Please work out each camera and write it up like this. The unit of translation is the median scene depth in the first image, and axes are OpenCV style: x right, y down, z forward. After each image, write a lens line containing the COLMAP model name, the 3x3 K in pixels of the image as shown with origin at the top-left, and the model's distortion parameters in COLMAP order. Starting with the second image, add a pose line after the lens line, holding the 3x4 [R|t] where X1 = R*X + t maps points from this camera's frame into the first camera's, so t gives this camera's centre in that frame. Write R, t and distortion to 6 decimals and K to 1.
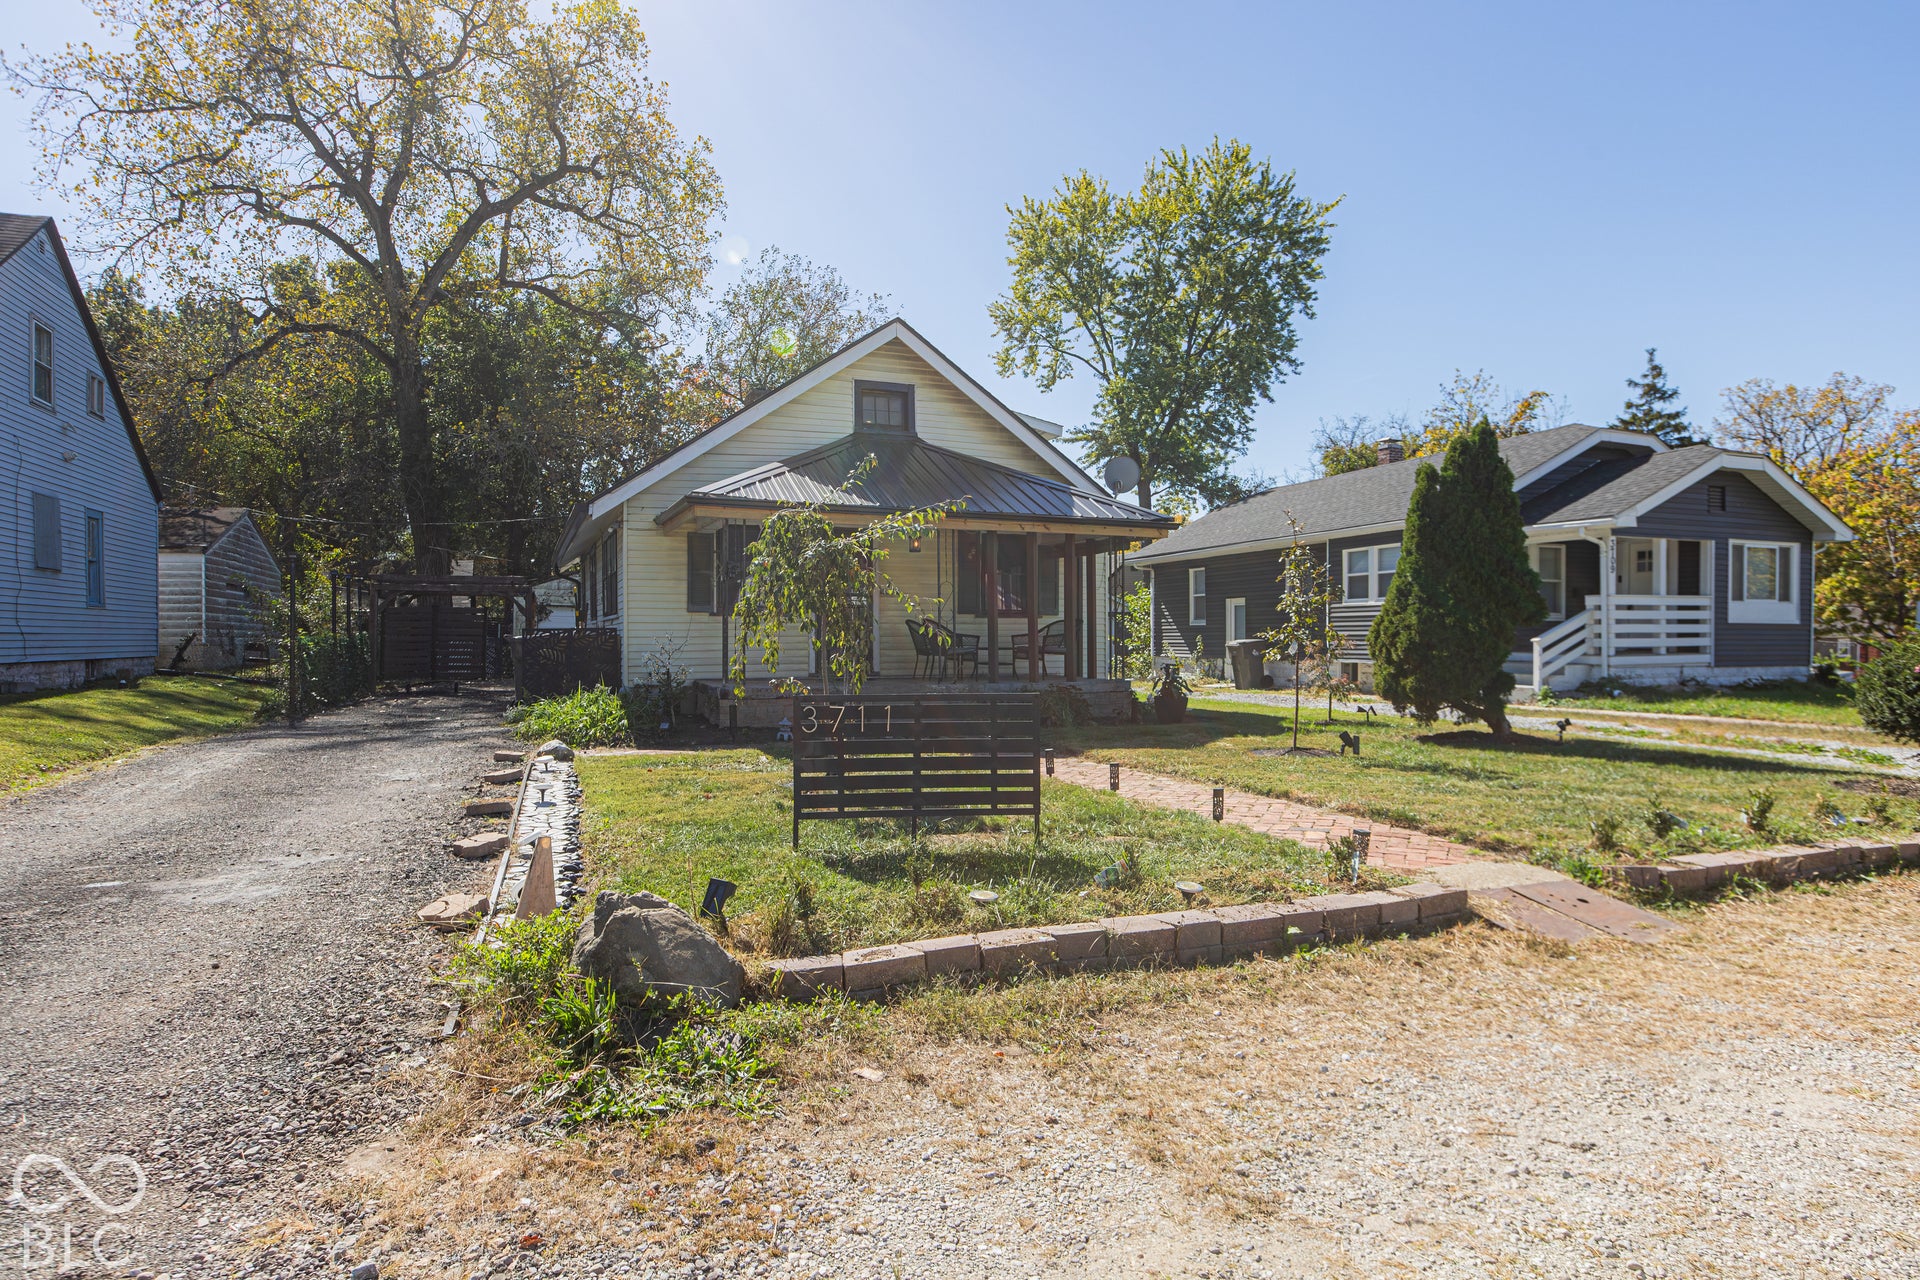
lens RADIAL K [[1080.8, 0, 960.0], [0, 1080.8, 640.0], [0, 0, 1]] dist [-0.003089, -0.000491]
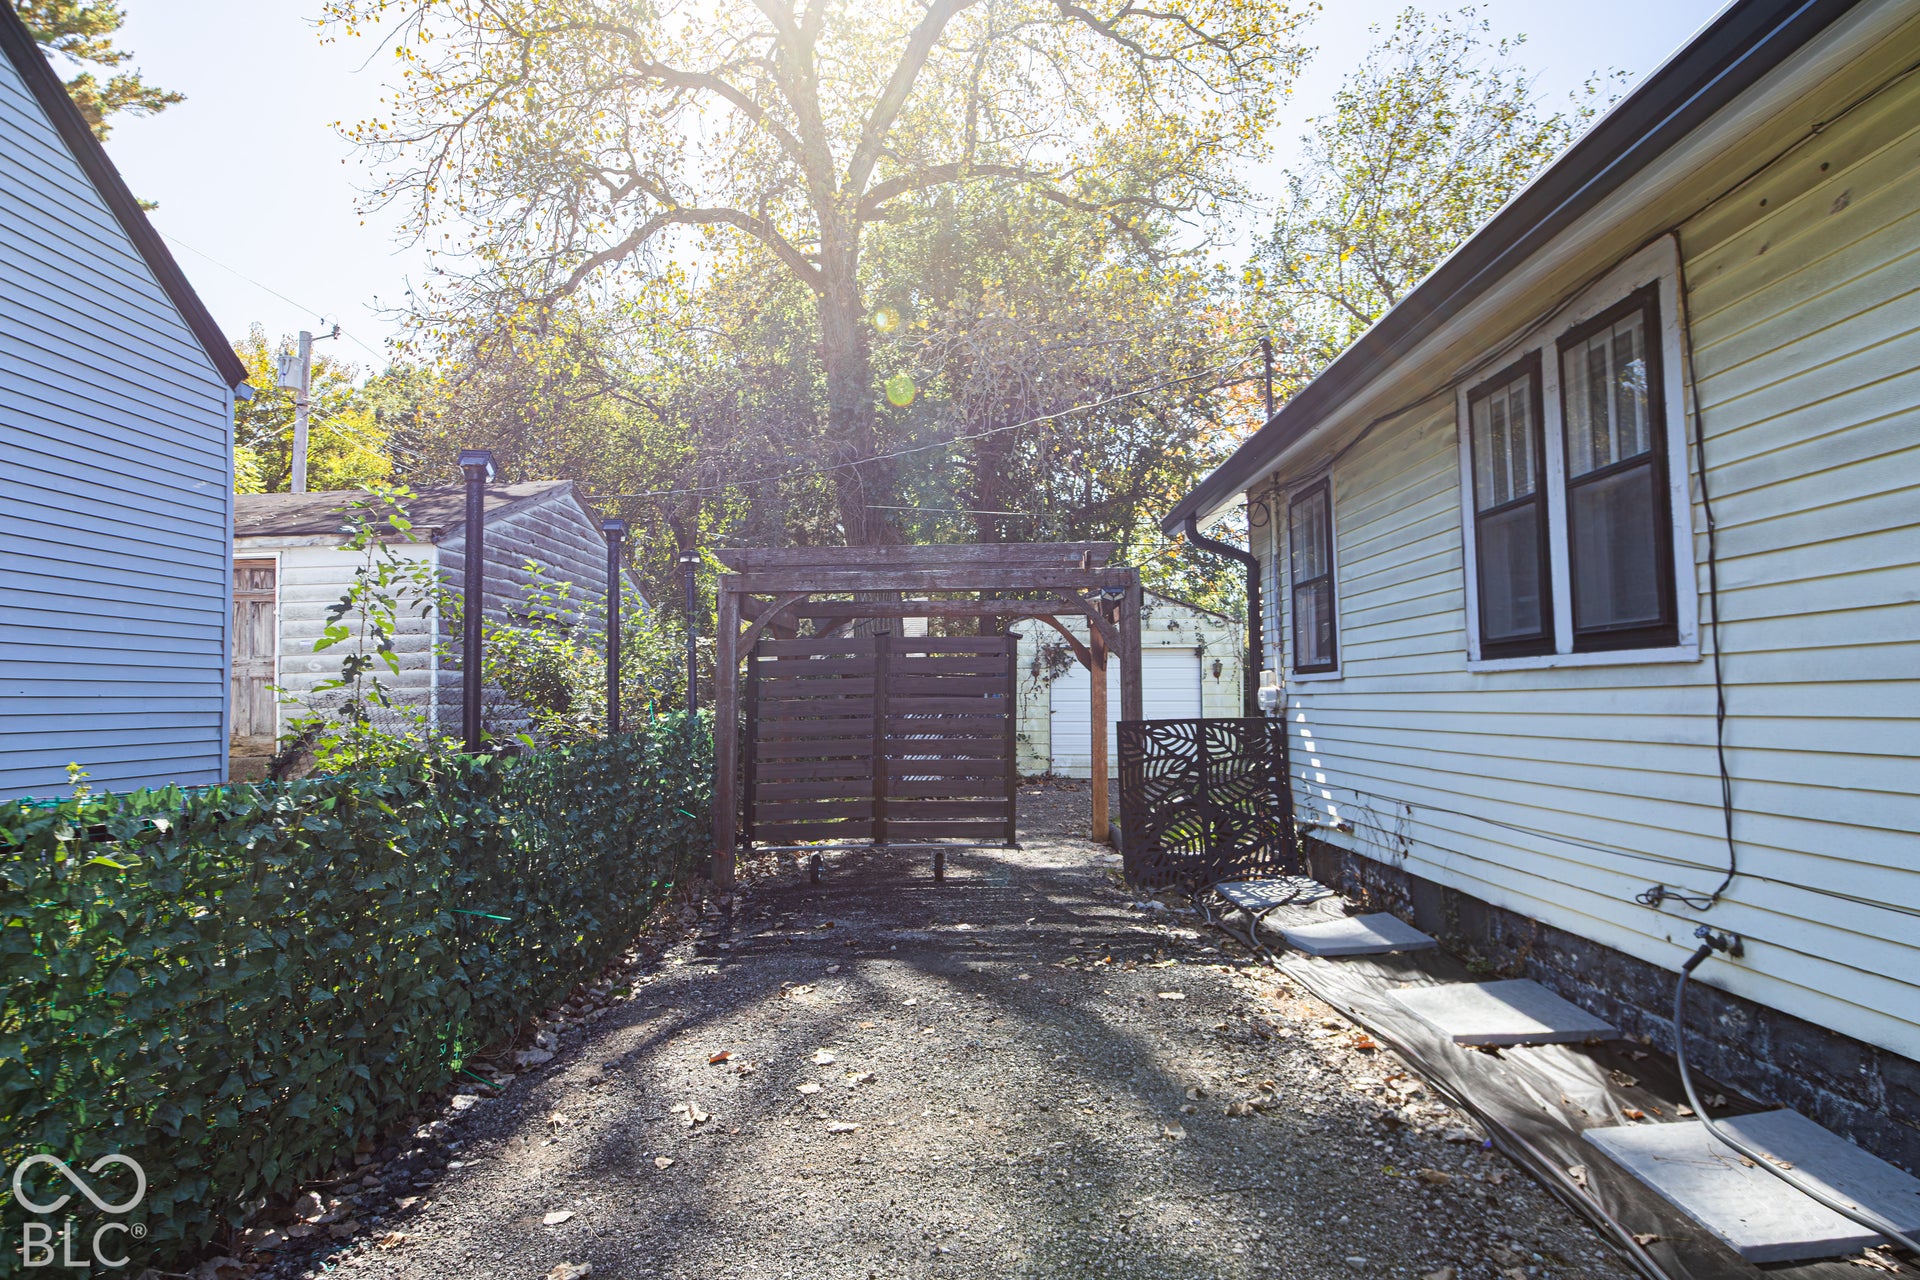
lens RADIAL K [[1080.8, 0, 960.0], [0, 1080.8, 640.0], [0, 0, 1]] dist [-0.003089, -0.000491]
pose [[0.925585, -0.039999, -0.376422, -0.394372], [0.017481, 0.997857, -0.063050, -0.006244], [0.378137, 0.051778, 0.924301, 0.822813]]
